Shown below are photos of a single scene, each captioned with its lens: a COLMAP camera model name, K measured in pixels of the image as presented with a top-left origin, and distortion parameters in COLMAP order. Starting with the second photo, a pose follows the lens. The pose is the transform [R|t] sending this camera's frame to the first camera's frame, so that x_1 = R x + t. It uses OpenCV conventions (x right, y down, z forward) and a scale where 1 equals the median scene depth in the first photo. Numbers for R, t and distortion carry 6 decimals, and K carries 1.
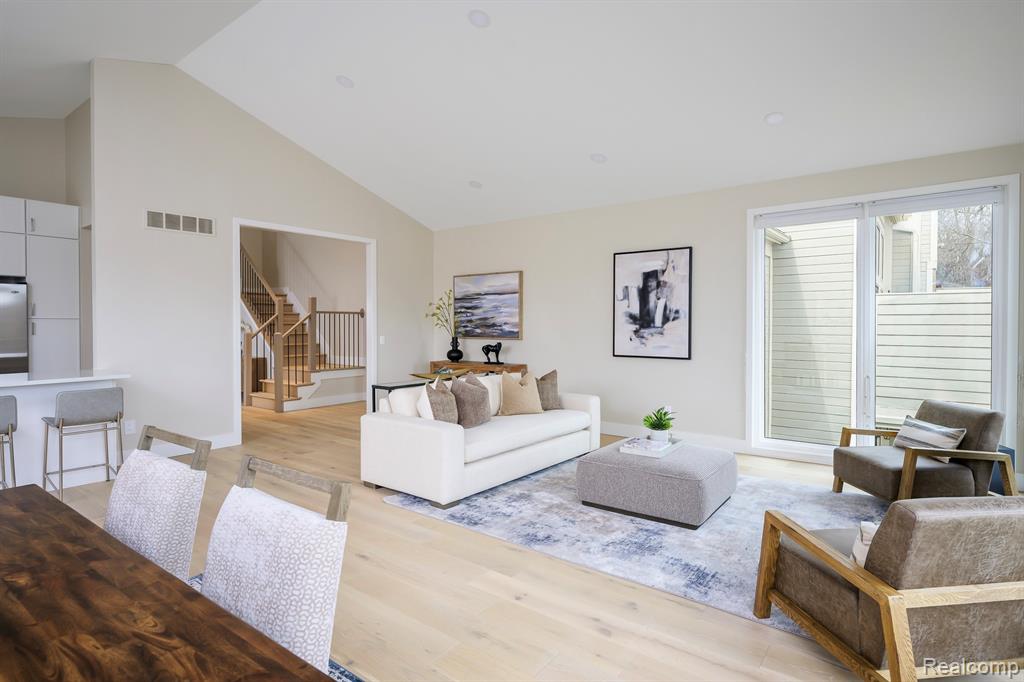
lens RADIAL K [[532.1, 0, 511.3], [0, 532.1, 328.3], [0, 0, 1]] dist [-0.000188, -0.000079]
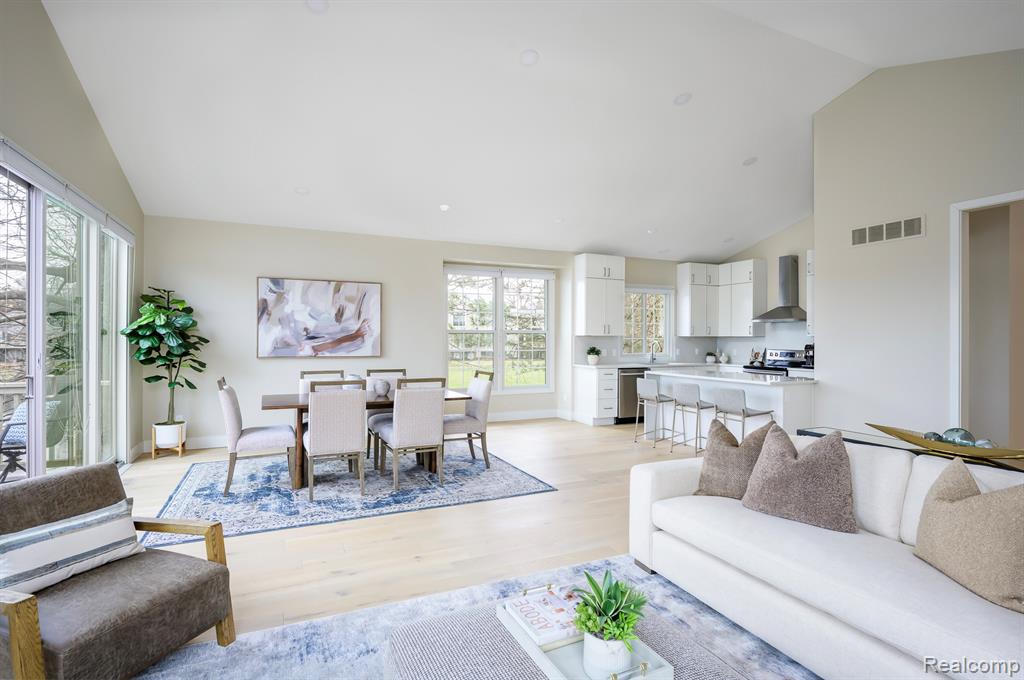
lens RADIAL K [[507.4, 0, 512.0], [0, 507.4, 340.0], [0, 0, 1]] dist [0.000559, 0.000042]
pose [[-0.450279, -0.000039, -0.892888, 0.428319], [-0.013036, 0.999894, 0.006530, -0.005980], [0.892793, 0.014580, -0.450232, 0.756599]]
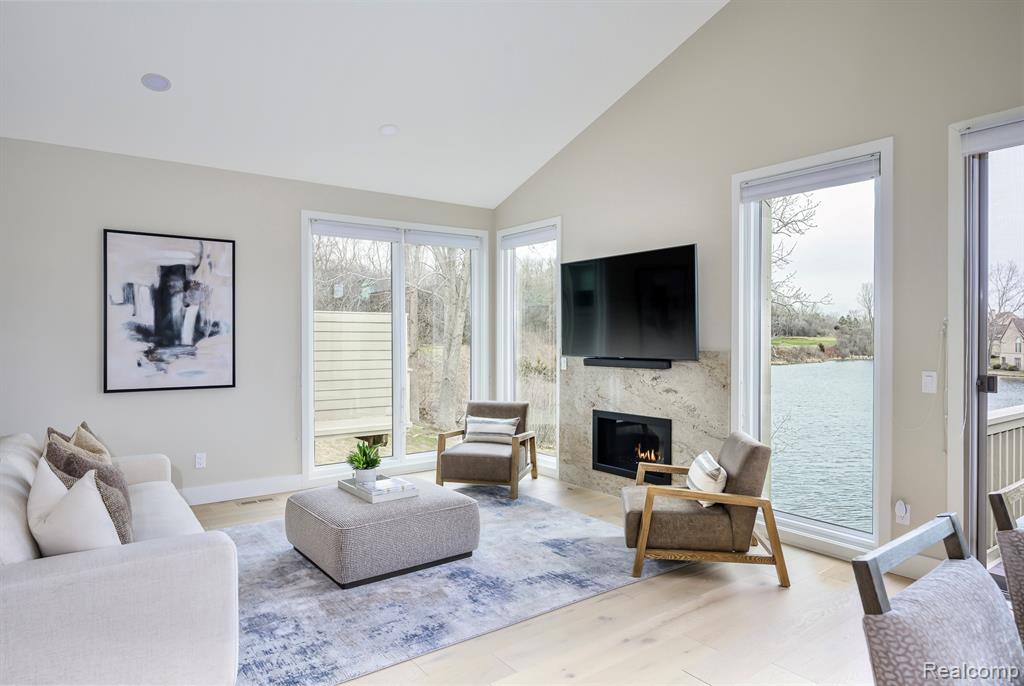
lens RADIAL K [[616.9, 0, 512.0], [0, 616.9, 343.0], [0, 0, 1]] dist [-0.002471, -0.000318]
pose [[0.271829, -0.007735, 0.962314, -0.403904], [0.010597, 0.999931, 0.005043, -0.004897], [-0.962287, 0.008827, 0.271893, 0.360855]]
